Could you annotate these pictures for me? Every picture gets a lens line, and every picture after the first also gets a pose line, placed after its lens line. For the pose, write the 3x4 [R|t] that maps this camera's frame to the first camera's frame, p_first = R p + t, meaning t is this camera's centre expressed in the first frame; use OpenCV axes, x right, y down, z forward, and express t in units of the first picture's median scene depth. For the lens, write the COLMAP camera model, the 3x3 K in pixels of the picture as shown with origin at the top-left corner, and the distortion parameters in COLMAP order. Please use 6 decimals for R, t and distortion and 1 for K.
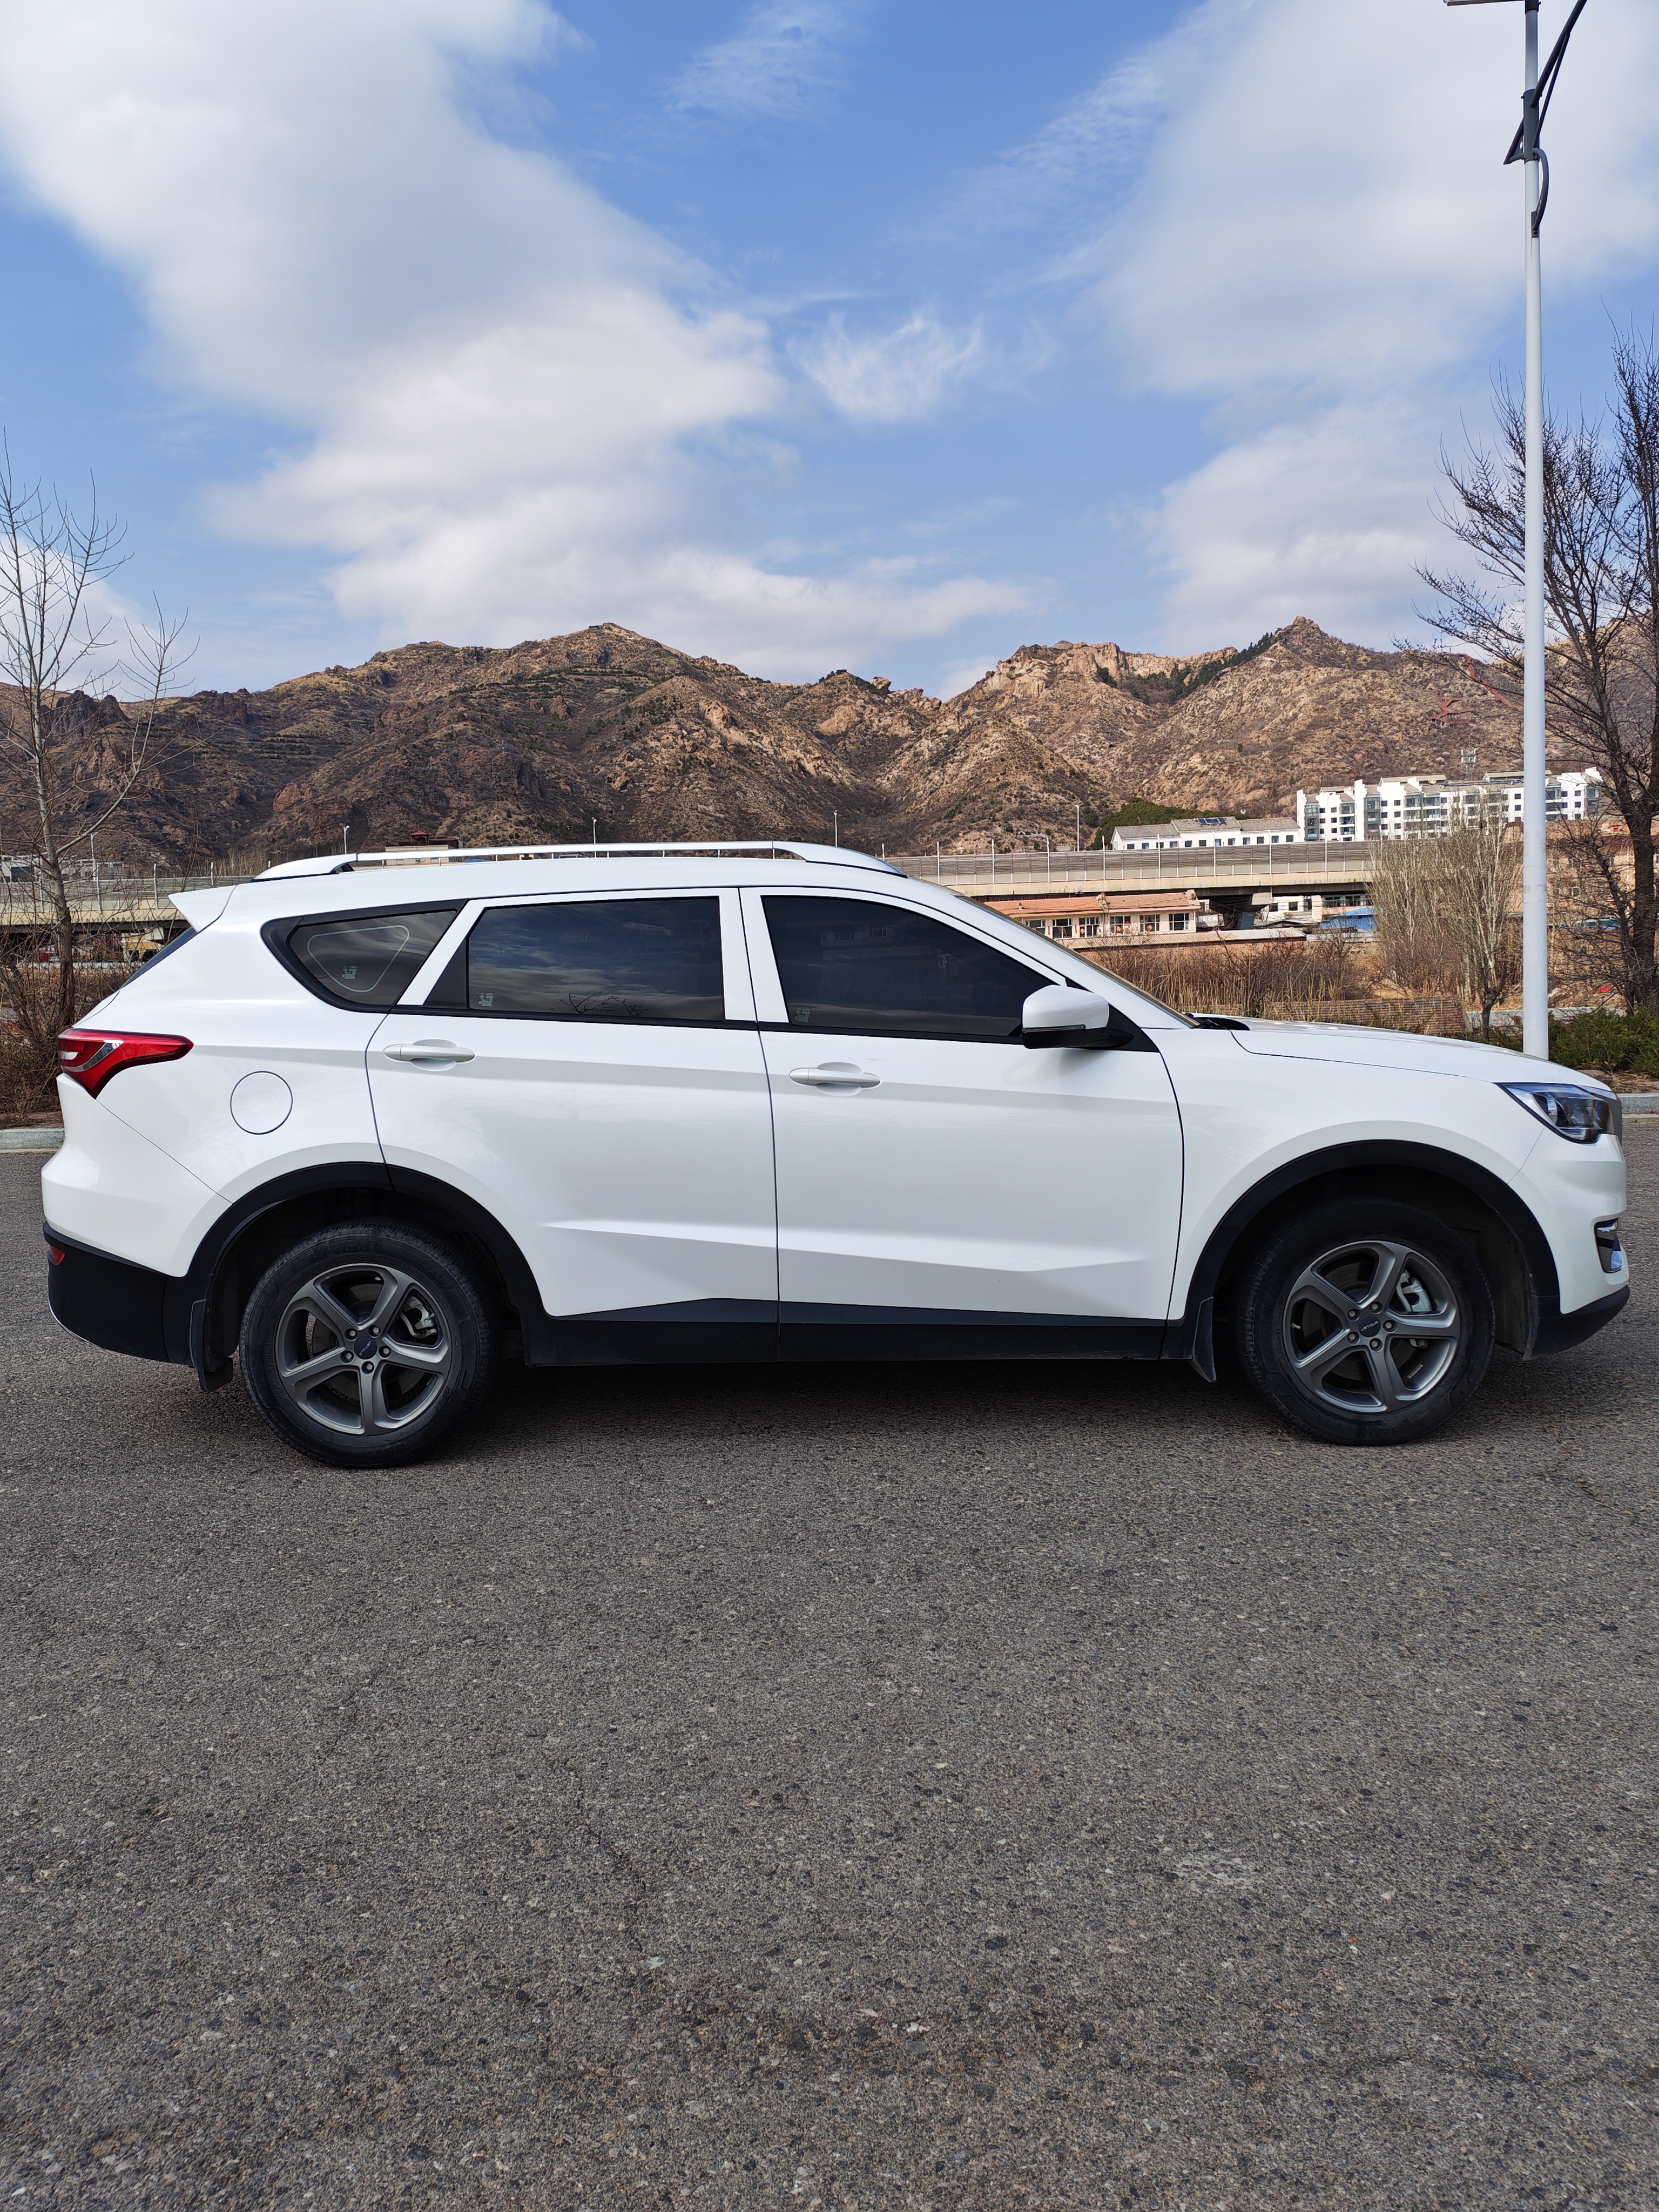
lens RADIAL K [[1745.8, 0, 852.0], [0, 1745.8, 1120.3], [0, 0, 1]] dist [0.111810, -0.190517]
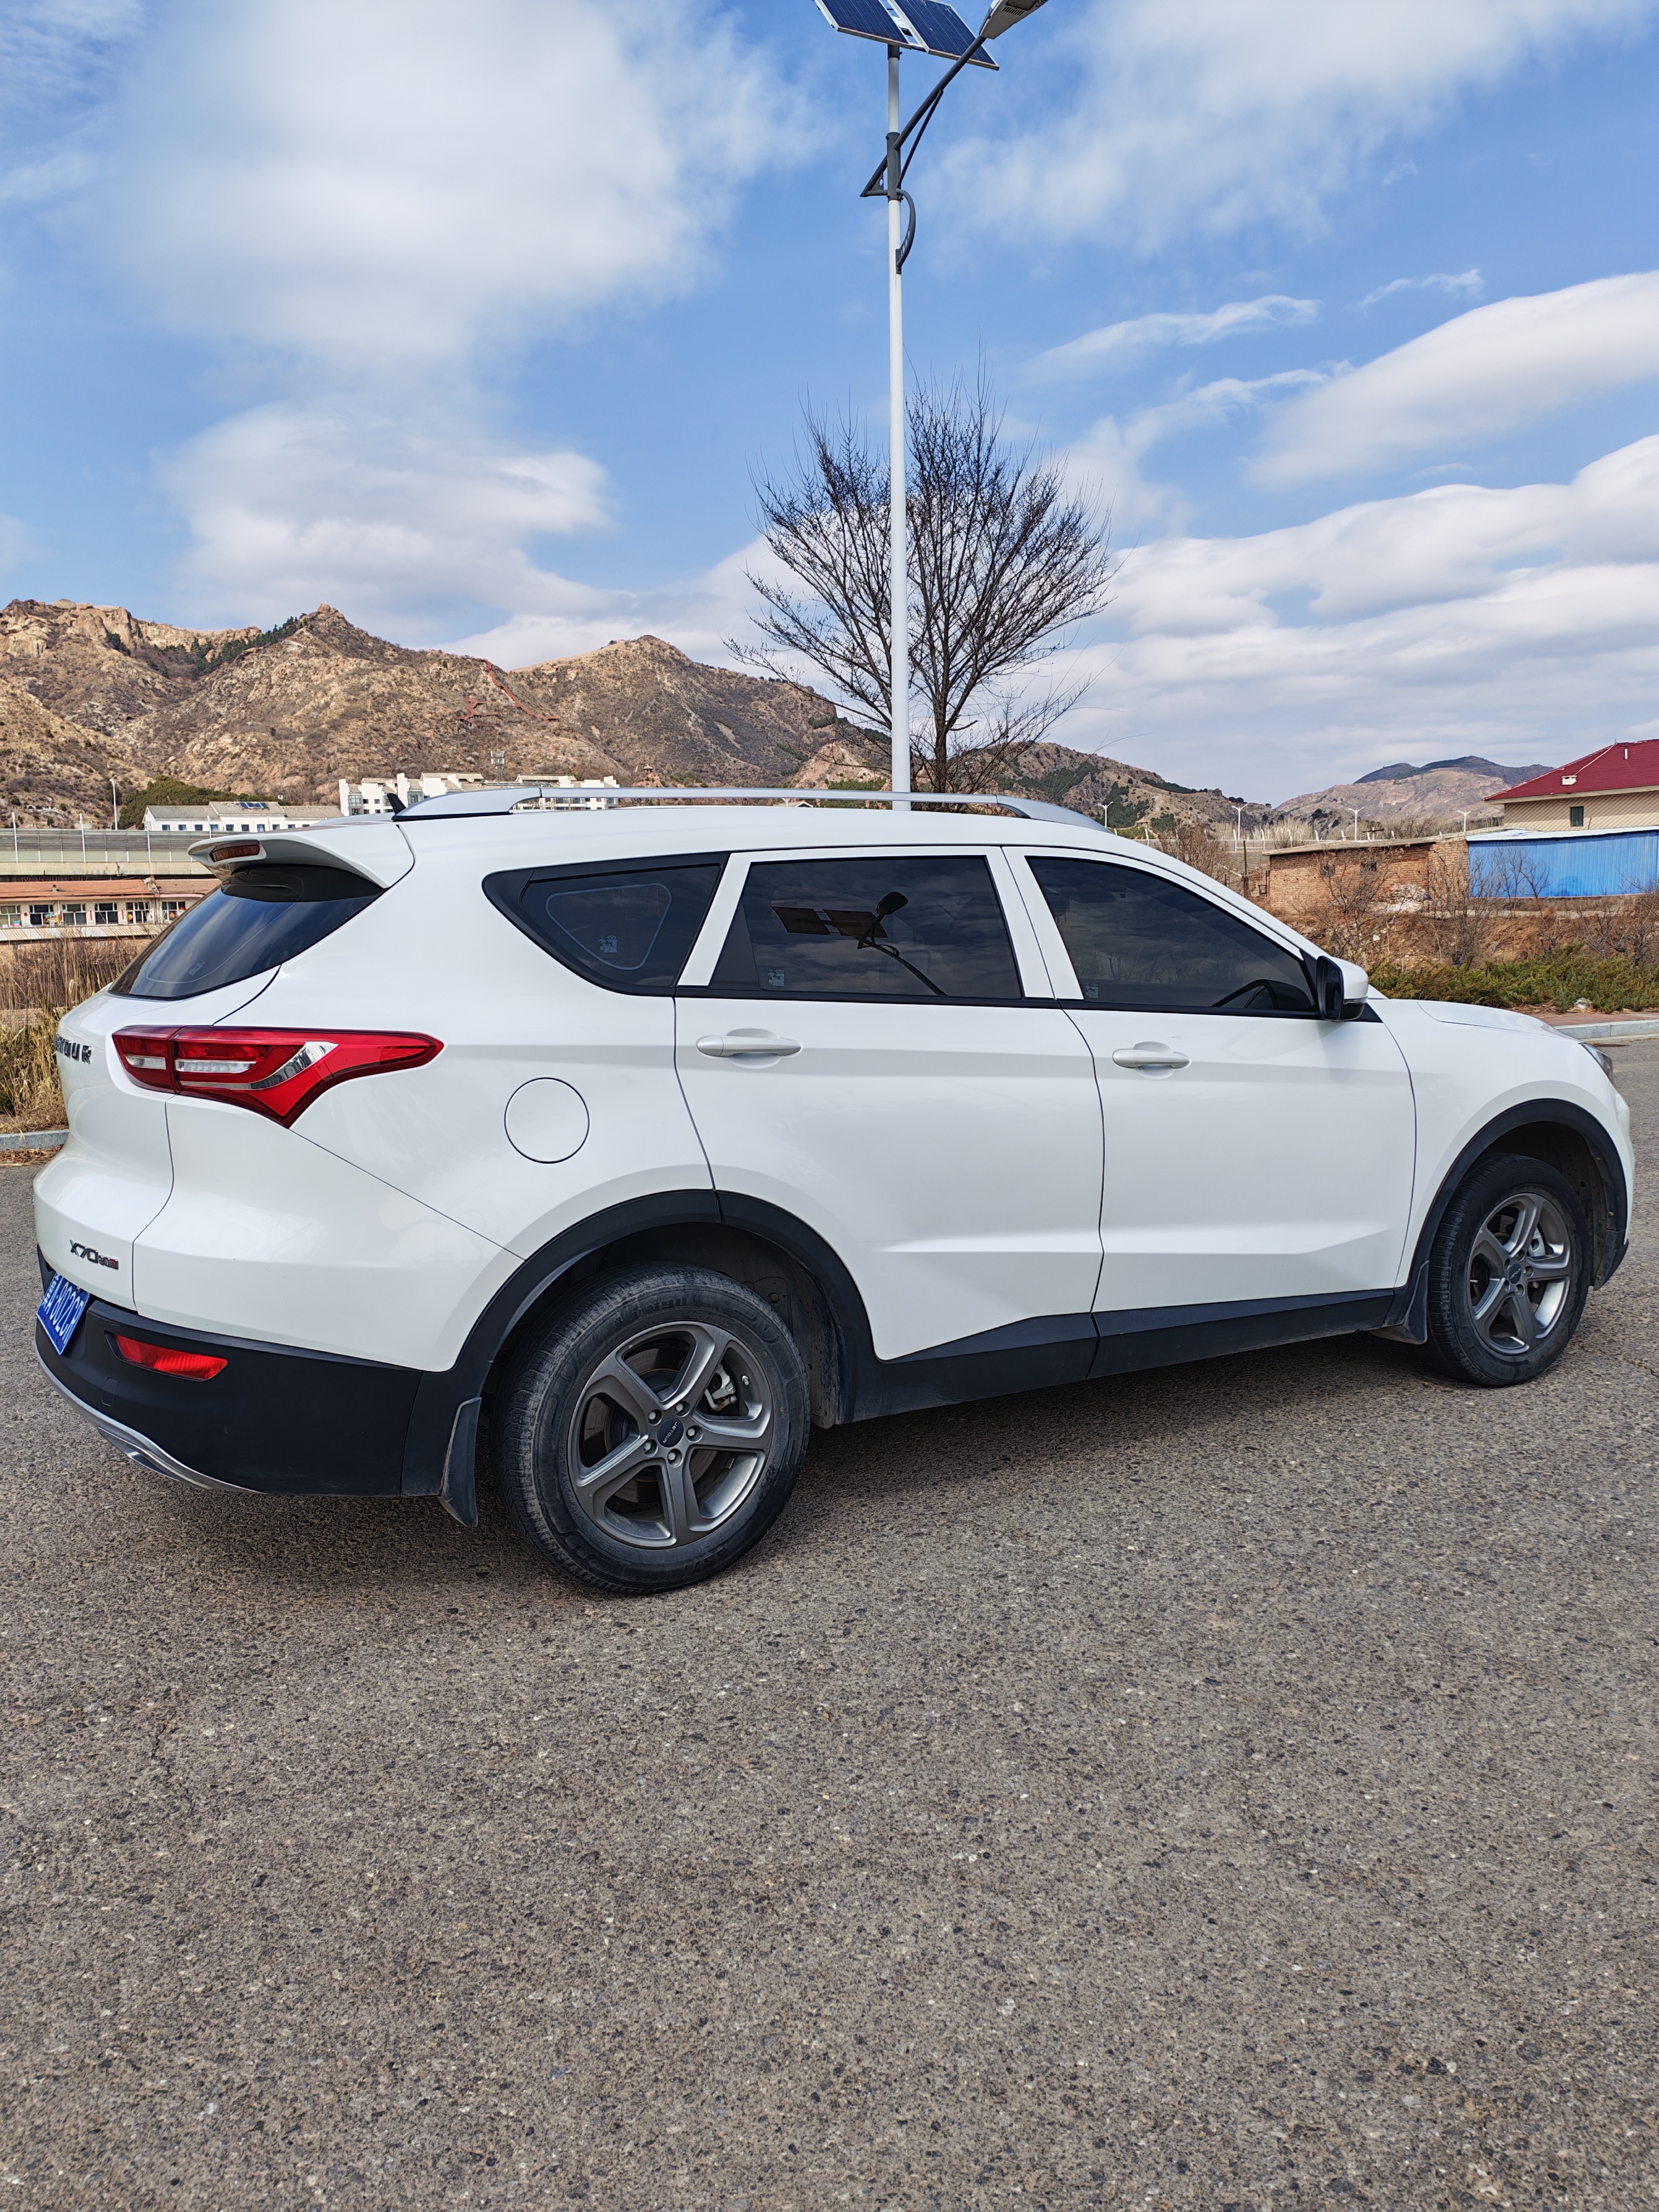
lens RADIAL K [[1745.8, 0, 852.0], [0, 1745.8, 1120.3], [0, 0, 1]] dist [0.111810, -0.190517]
pose [[0.840968, -0.053408, 0.538442, -0.617679], [0.051561, 0.998498, 0.018510, -0.016933], [-0.538622, 0.012196, 0.842459, 0.312495]]
